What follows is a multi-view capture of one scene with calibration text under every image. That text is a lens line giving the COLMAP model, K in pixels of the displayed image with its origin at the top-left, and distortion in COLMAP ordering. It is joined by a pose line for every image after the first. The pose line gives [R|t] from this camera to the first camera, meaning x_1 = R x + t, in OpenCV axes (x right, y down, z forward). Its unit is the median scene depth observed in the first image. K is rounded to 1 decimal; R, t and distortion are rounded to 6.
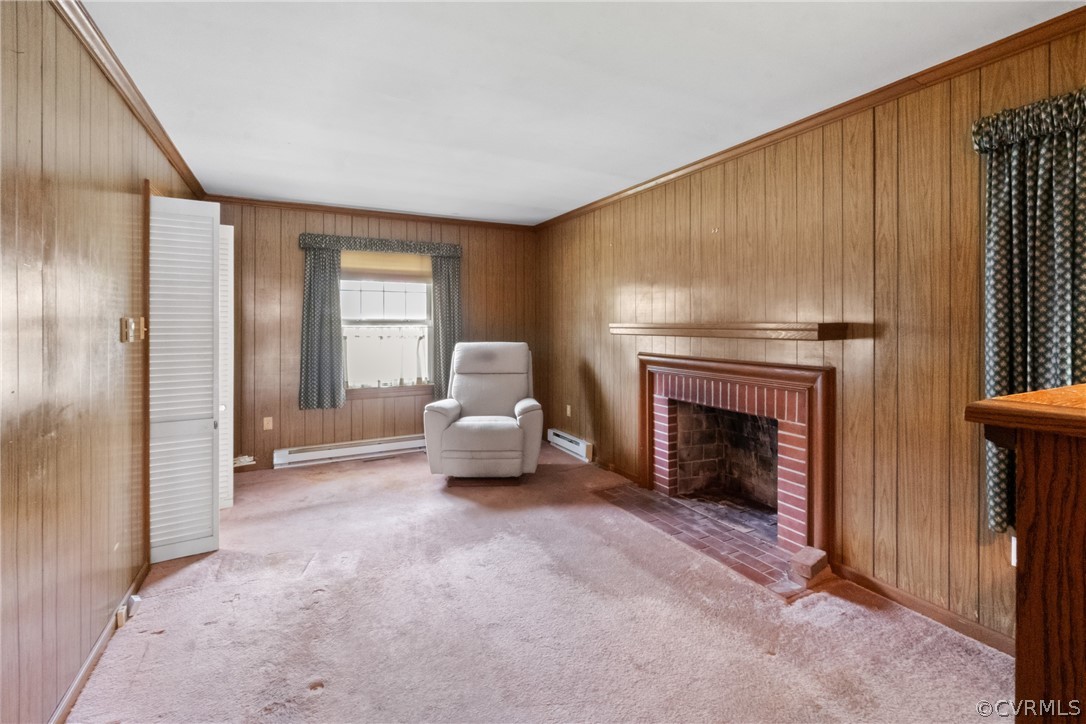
lens RADIAL K [[484.4, 0, 540.3], [0, 484.4, 322.6], [0, 0, 1]] dist [-0.001486, -0.000130]
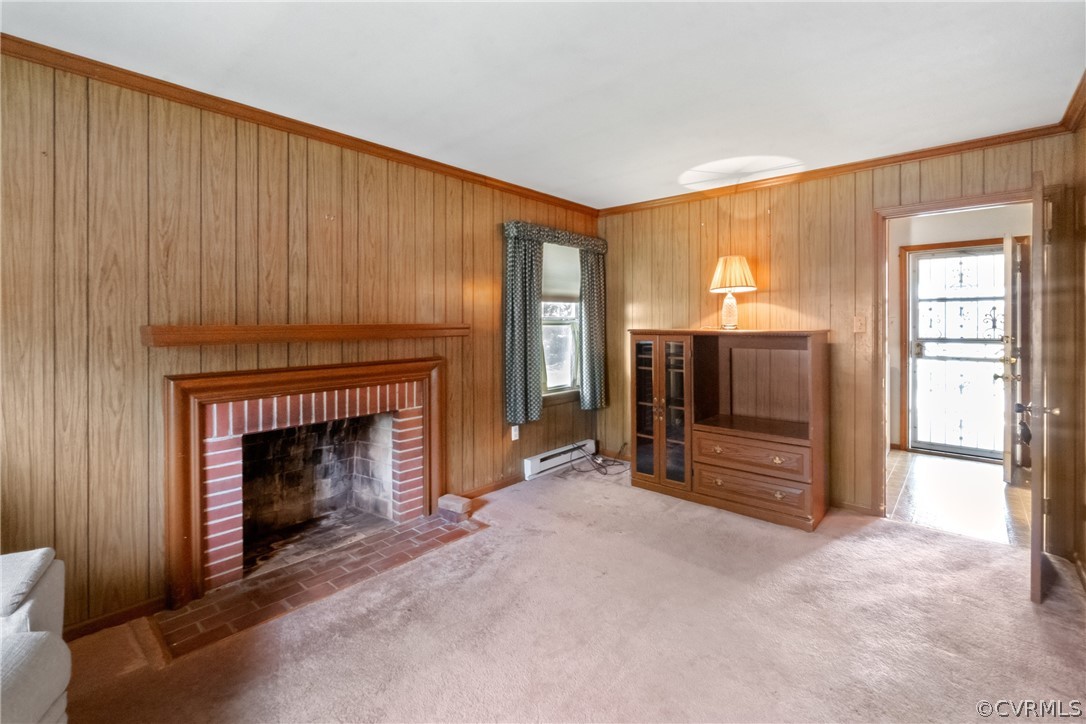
lens RADIAL K [[484.4, 0, 540.3], [0, 484.4, 322.6], [0, 0, 1]] dist [-0.001486, -0.000130]
pose [[-0.357050, 0.001232, 0.934084, -0.602188], [0.002956, 0.999996, -0.000189, -0.000172], [-0.934081, 0.002693, -0.357052, 0.985216]]
